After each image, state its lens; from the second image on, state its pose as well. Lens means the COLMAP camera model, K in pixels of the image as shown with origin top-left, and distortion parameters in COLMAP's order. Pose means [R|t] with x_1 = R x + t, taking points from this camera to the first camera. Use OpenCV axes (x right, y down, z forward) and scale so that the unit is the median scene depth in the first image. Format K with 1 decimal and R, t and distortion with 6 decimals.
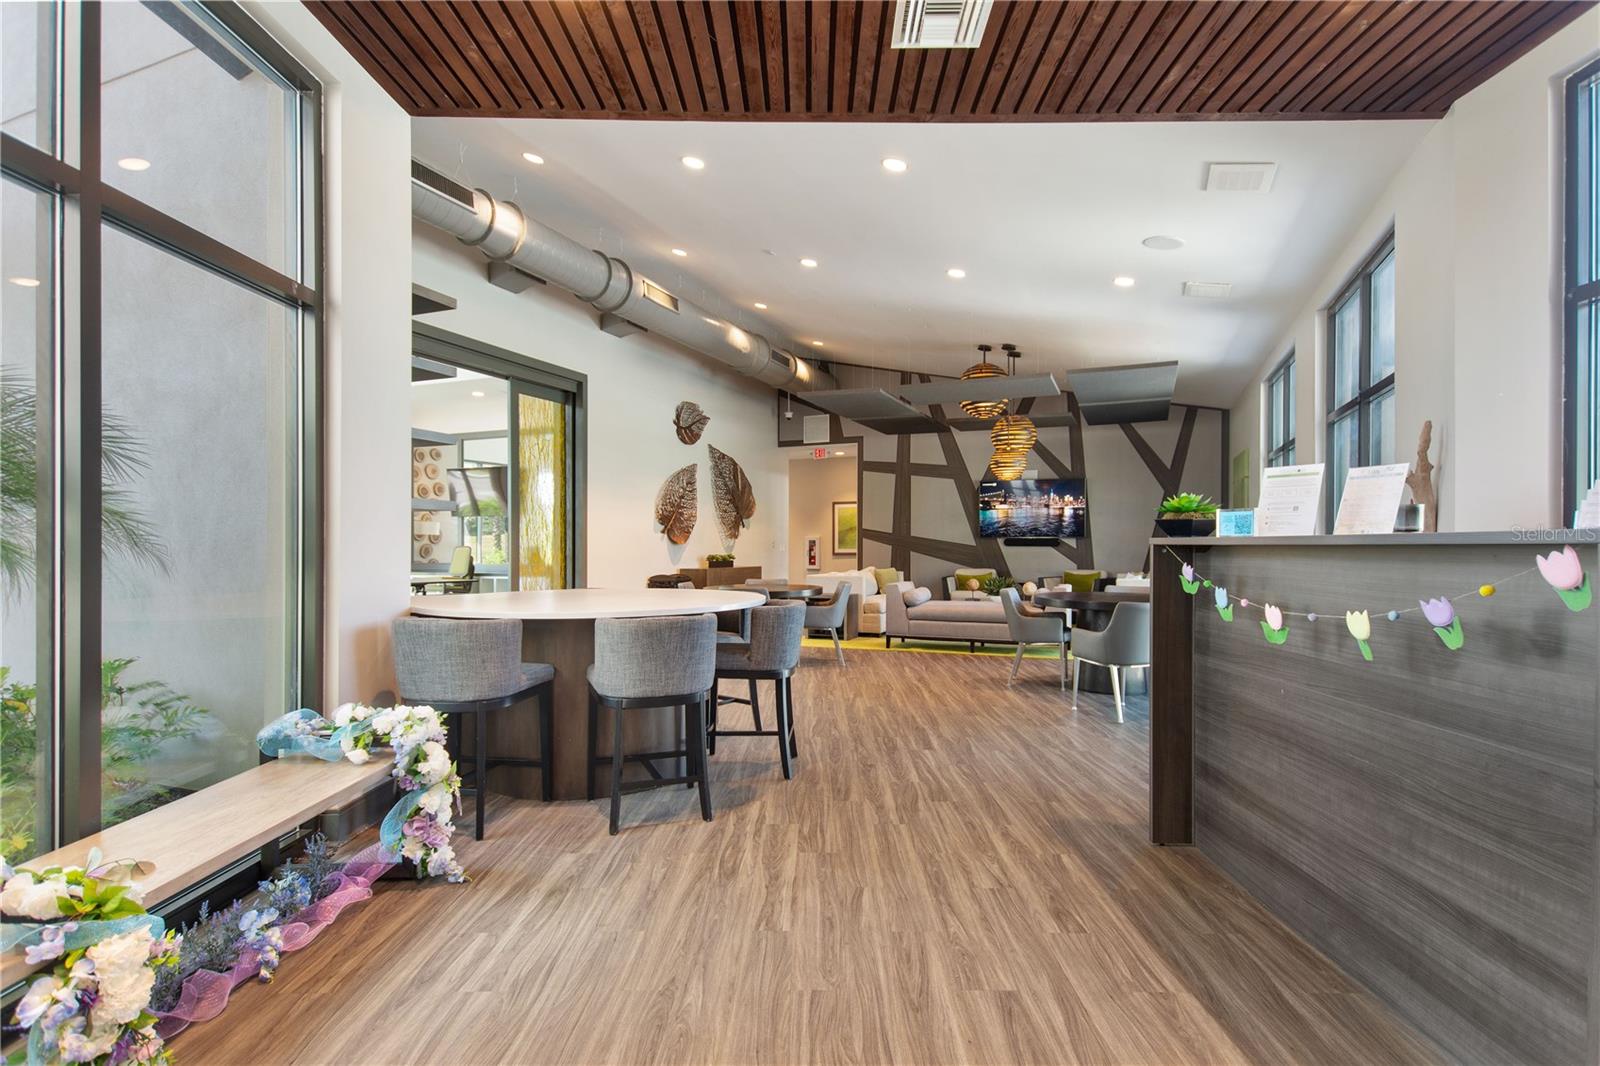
lens RADIAL K [[778.8, 0, 804.3], [0, 778.8, 548.6], [0, 0, 1]] dist [0.003994, 0.000519]
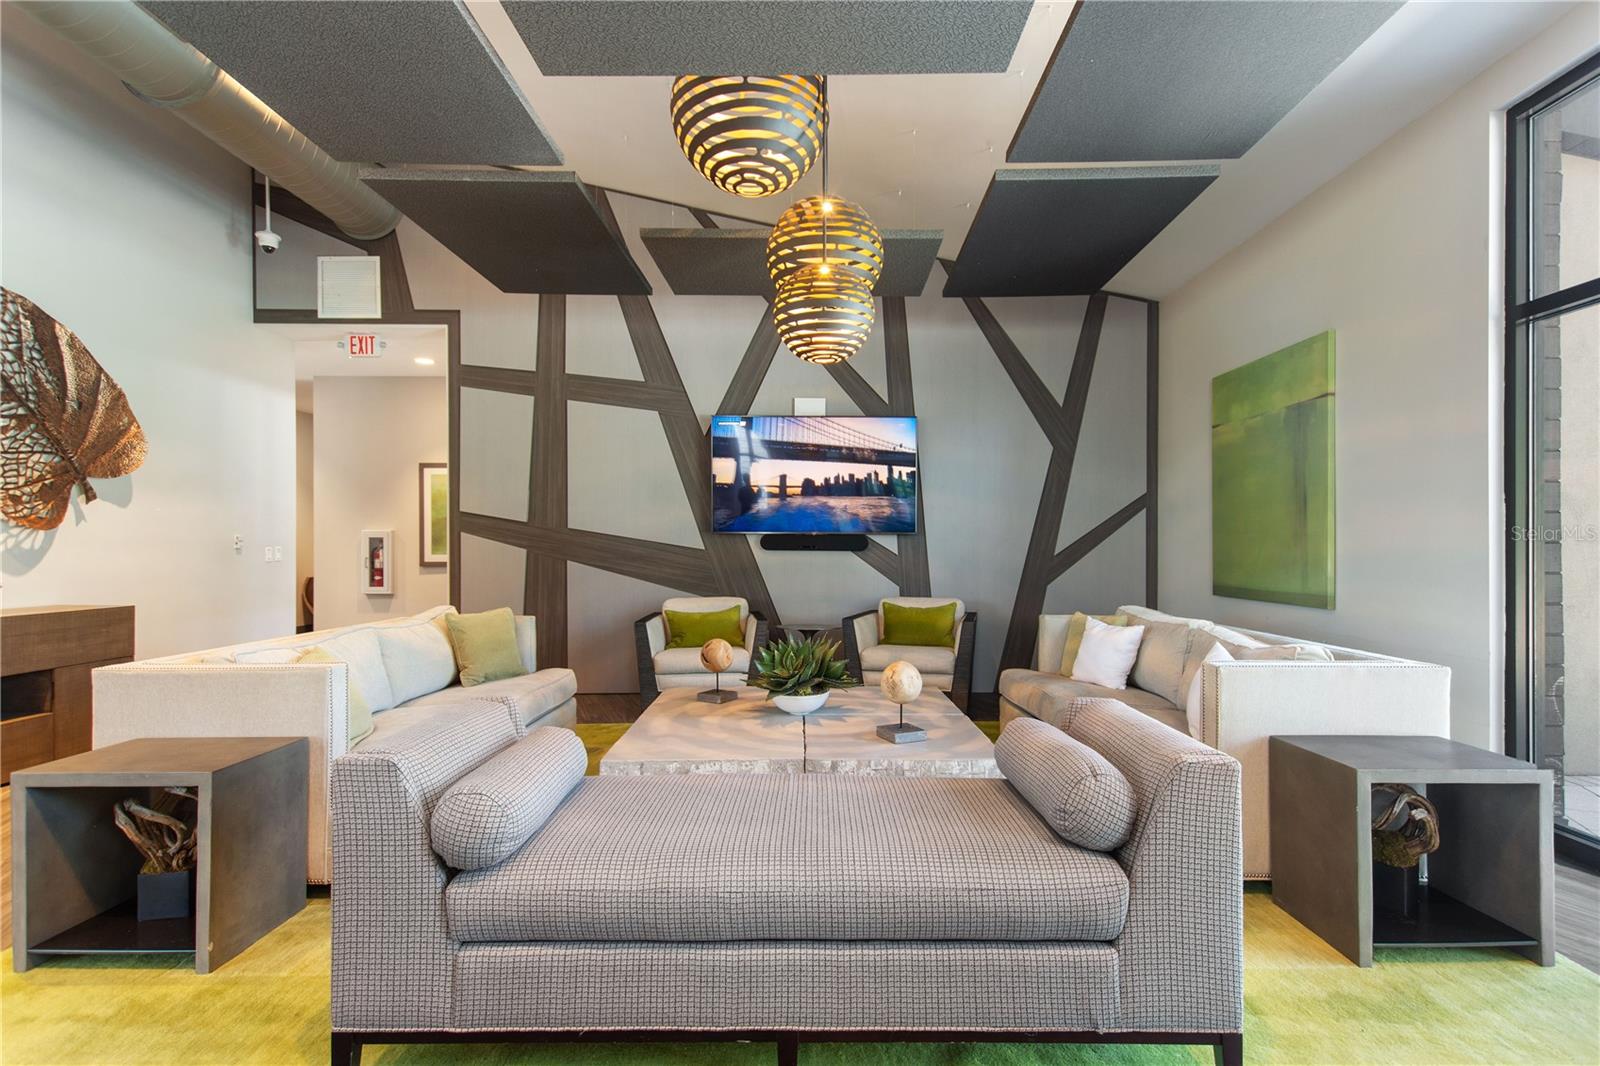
lens RADIAL K [[778.8, 0, 804.3], [0, 778.8, 548.6], [0, 0, 1]] dist [0.003994, 0.000519]
pose [[0.923364, -0.000176, 0.383926, 0.090263], [0.000691, 0.999999, -0.001205, -0.003376], [-0.383925, 0.001378, 0.923363, 0.520330]]
